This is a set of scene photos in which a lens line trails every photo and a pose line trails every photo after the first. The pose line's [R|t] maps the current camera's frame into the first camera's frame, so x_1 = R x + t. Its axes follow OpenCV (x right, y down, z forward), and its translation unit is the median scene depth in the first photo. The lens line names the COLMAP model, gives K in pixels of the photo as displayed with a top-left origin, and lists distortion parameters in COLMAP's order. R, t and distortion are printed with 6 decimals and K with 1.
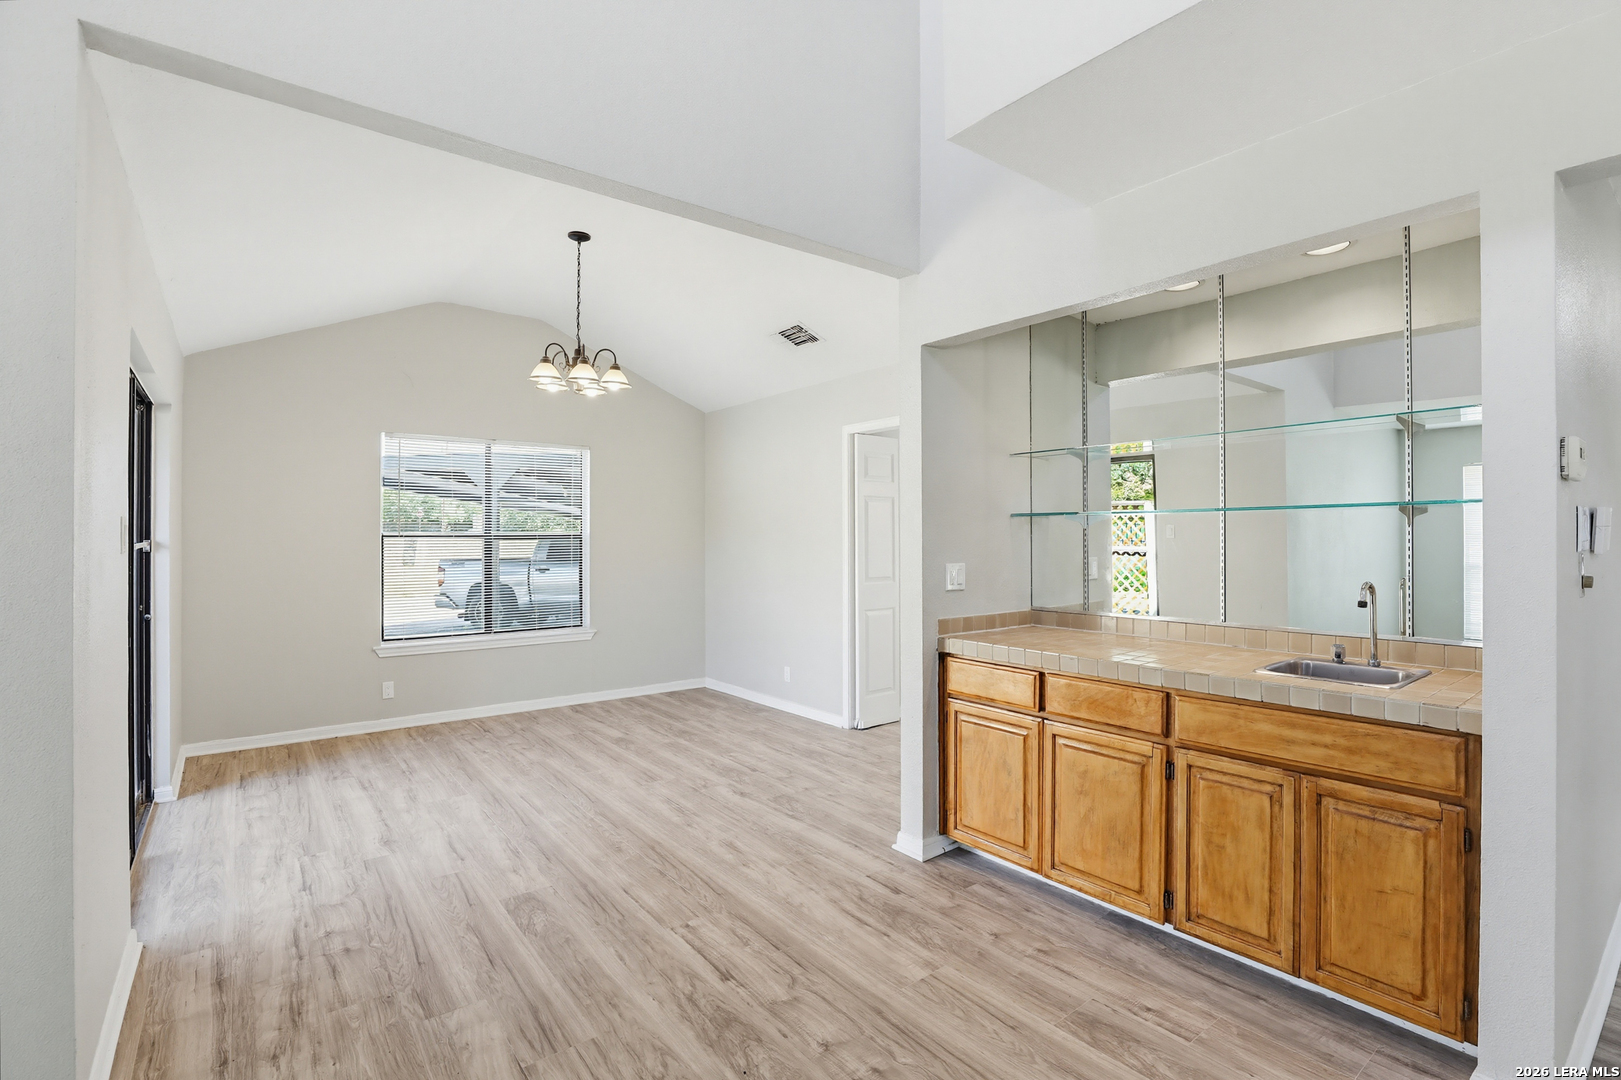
lens RADIAL K [[753.7, 0, 821.5], [0, 753.7, 539.4], [0, 0, 1]] dist [-0.051610, 0.021230]
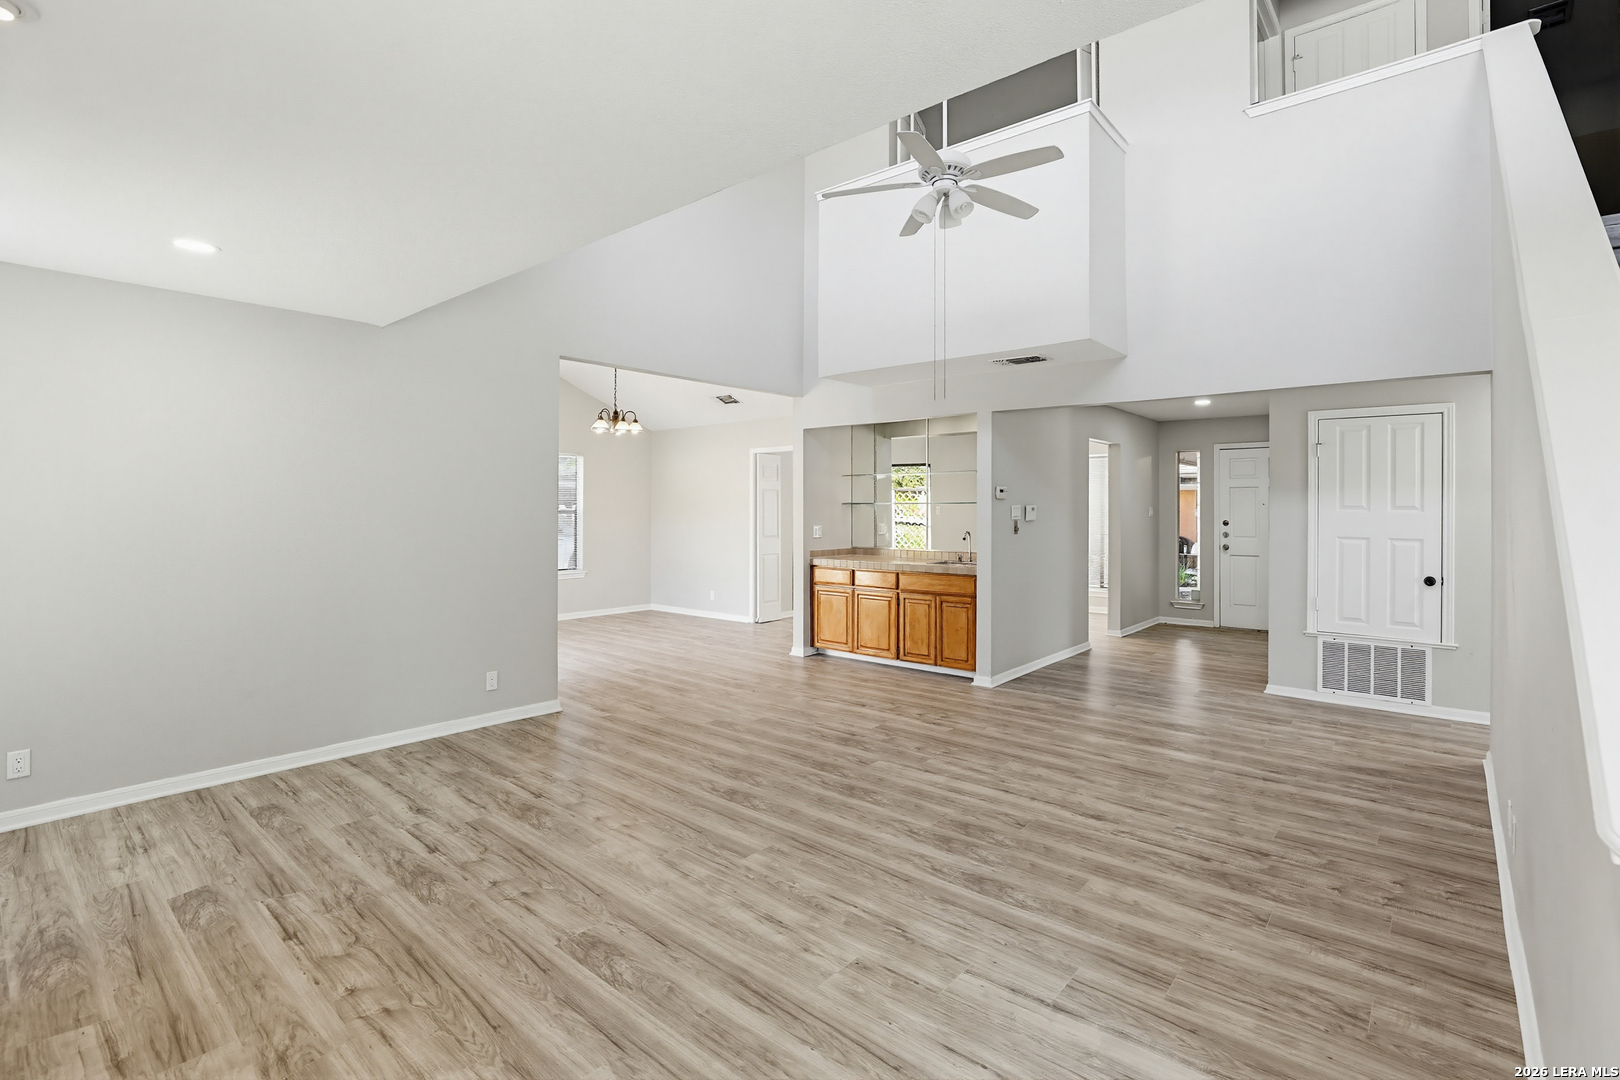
lens RADIAL K [[753.2, 0, 821.0], [0, 753.2, 539.4], [0, 0, 1]] dist [-0.051610, 0.021230]
pose [[0.979233, -0.007164, 0.202613, -0.285154], [-0.000993, 0.999194, 0.040129, -0.018489], [-0.202737, -0.039497, 0.978436, -1.283813]]
